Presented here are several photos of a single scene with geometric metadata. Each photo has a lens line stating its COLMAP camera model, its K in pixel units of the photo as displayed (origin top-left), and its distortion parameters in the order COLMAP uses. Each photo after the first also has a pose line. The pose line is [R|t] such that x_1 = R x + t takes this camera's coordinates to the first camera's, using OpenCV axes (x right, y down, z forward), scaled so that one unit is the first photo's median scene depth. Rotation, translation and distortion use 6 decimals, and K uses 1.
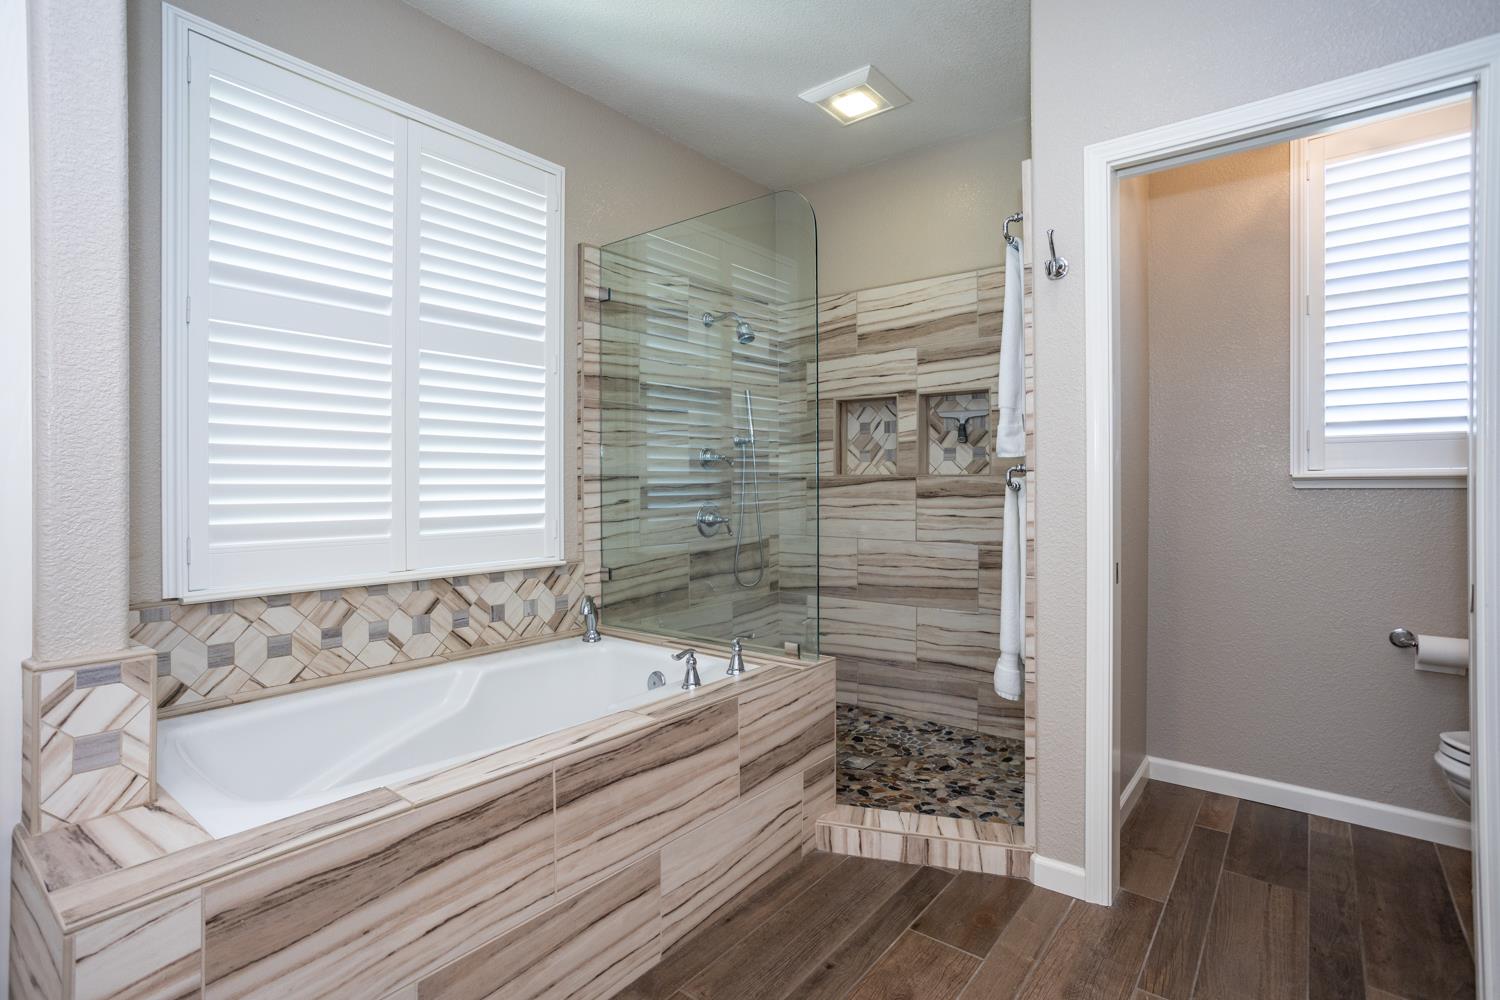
lens RADIAL K [[717.3, 0, 750.4], [0, 717.3, 477.9], [0, 0, 1]] dist [-0.051424, 0.035860]
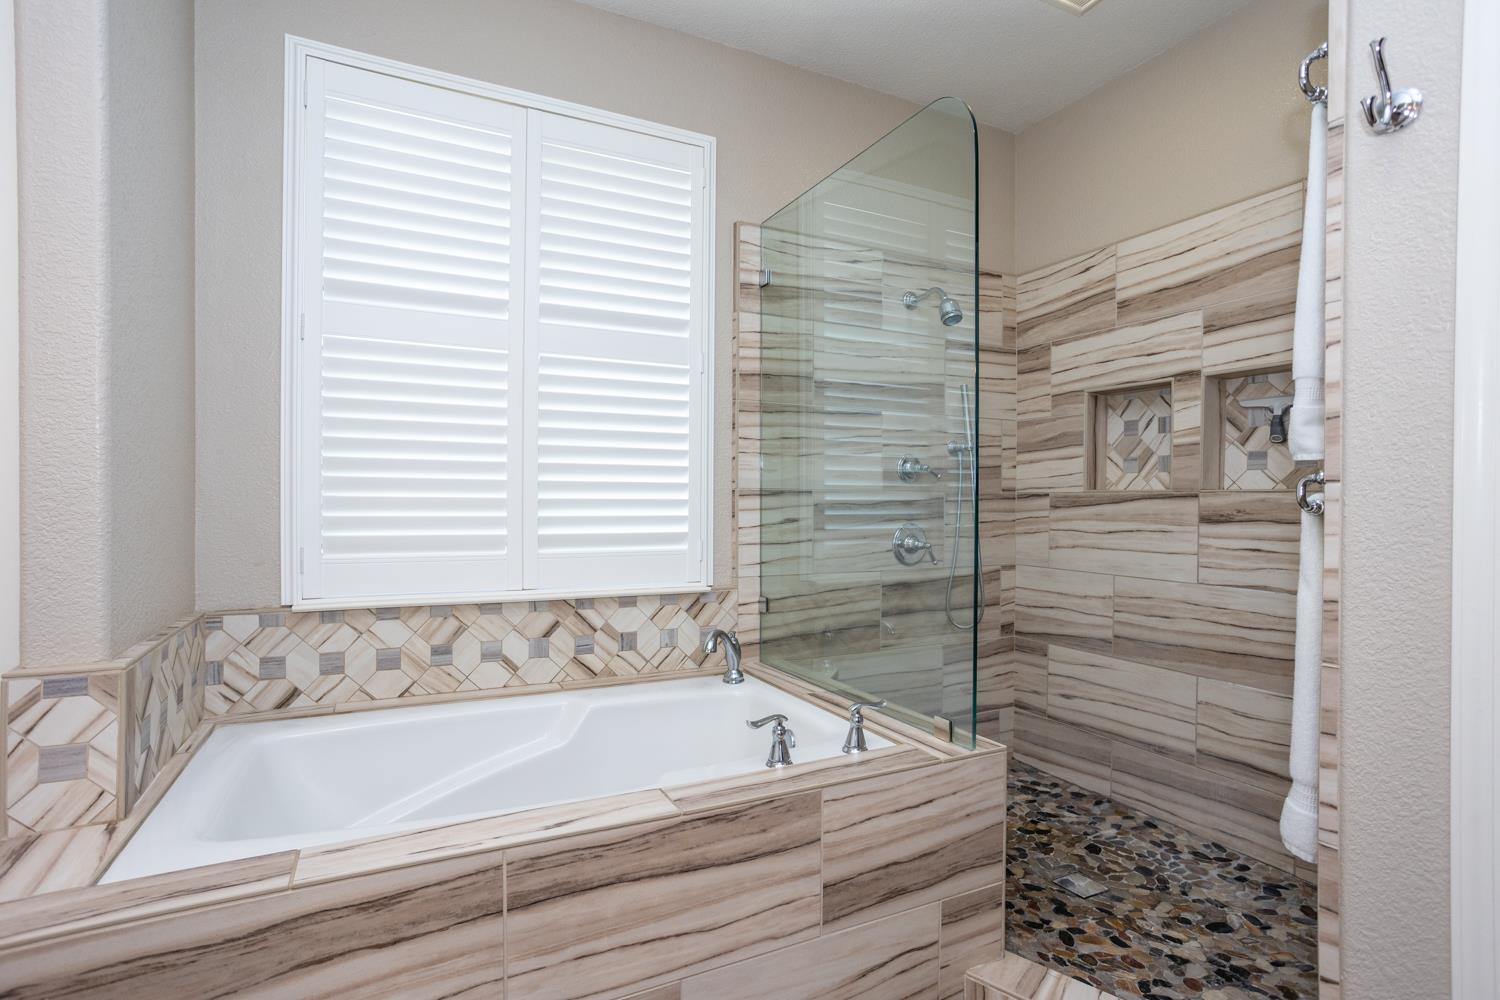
lens RADIAL K [[742.0, 0, 731.6], [0, 742.0, 502.3], [0, 0, 1]] dist [-0.053772, 0.038516]
pose [[0.908038, 0.009133, -0.418789, 0.146088], [-0.004780, 0.999923, 0.011440, 0.001979], [0.418861, -0.008386, 0.908011, 0.191146]]
